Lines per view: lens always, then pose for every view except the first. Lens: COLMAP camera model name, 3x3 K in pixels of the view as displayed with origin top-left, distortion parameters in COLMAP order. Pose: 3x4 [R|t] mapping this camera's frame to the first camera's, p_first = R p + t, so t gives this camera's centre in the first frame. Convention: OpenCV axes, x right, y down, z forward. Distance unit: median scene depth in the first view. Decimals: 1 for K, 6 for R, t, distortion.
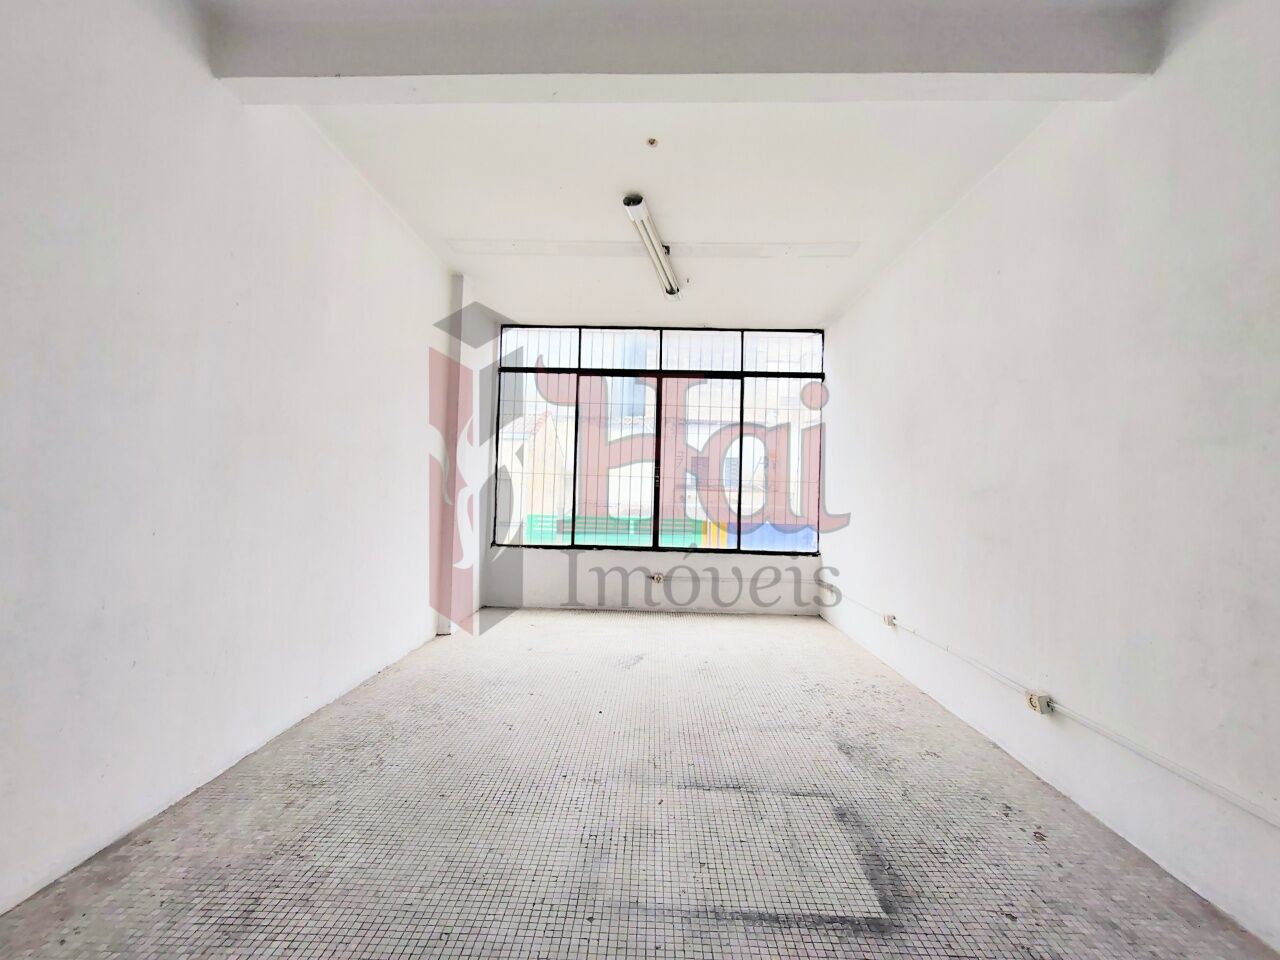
lens RADIAL K [[589.9, 0, 638.0], [0, 589.9, 479.2], [0, 0, 1]] dist [0.001832, 0.001804]
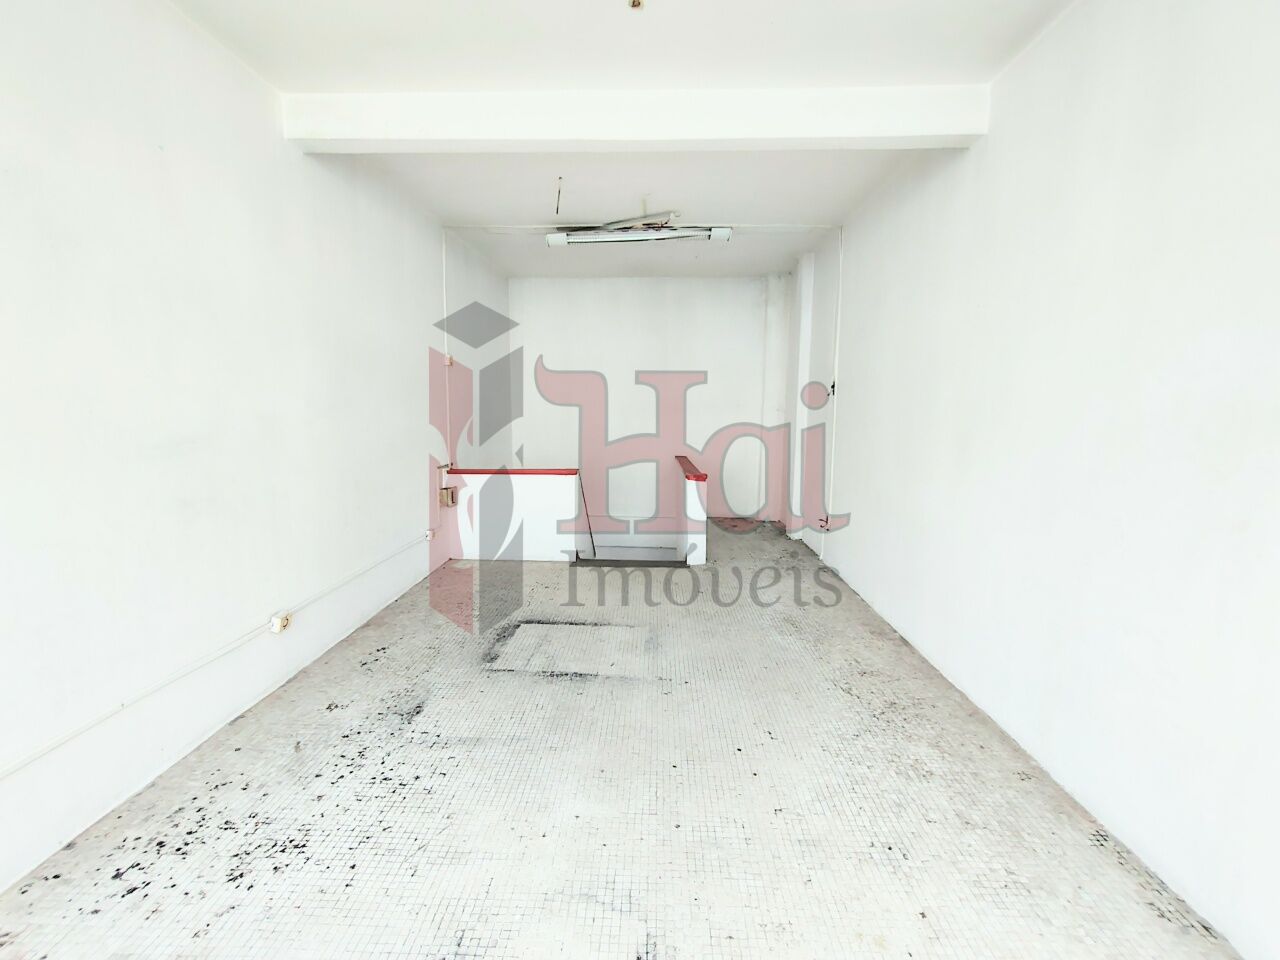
lens RADIAL K [[589.9, 0, 638.6], [0, 589.9, 477.5], [0, 0, 1]] dist [0.001832, 0.001804]
pose [[-0.999219, -0.039502, 0.000000, -0.004655], [-0.039312, 0.994417, 0.097926, -0.034160], [-0.003868, 0.097850, -0.995194, 1.687317]]
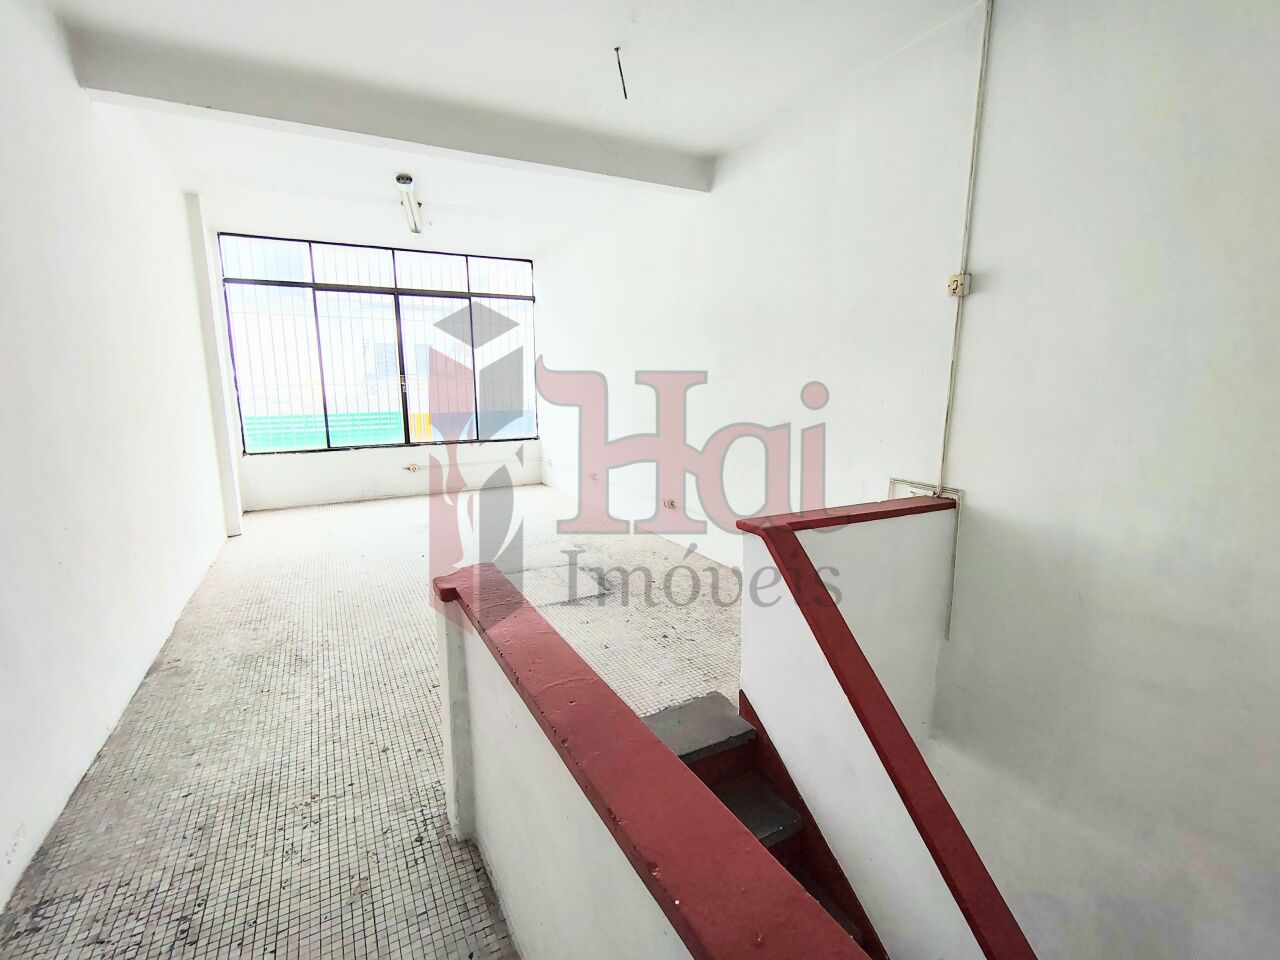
lens RADIAL K [[589.9, 0, 644.0], [0, 589.9, 480.6], [0, 0, 1]] dist [0.001832, 0.001804]
pose [[0.865085, -0.116476, 0.487916, -0.285635], [0.018041, 0.979264, 0.201785, -0.083688], [-0.501302, -0.165758, 0.849247, -0.514509]]
